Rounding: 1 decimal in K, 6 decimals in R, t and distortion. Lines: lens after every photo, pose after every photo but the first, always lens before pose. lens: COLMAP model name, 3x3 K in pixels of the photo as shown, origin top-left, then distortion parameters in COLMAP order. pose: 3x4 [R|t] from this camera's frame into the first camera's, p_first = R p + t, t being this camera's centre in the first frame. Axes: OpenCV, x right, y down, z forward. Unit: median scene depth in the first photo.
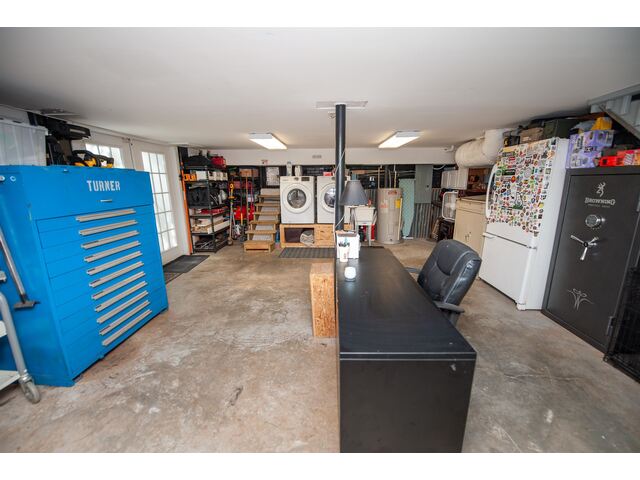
lens RADIAL K [[261.6, 0, 320.0], [0, 261.6, 240.0], [0, 0, 1]] dist [-0.009116, -0.004266]
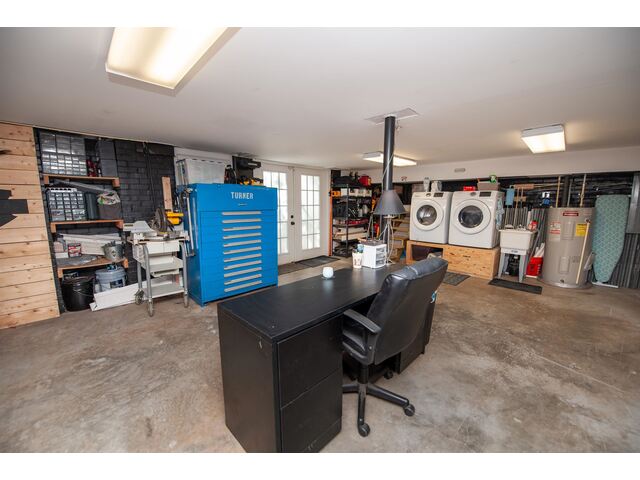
lens RADIAL K [[261.6, 0, 320.0], [0, 261.6, 240.0], [0, 0, 1]] dist [-0.009116, -0.004266]
pose [[0.729854, 0.108656, -0.674913, 0.292060], [-0.160161, 0.986987, -0.014301, 0.005655], [0.664576, 0.118532, 0.737759, 0.060406]]
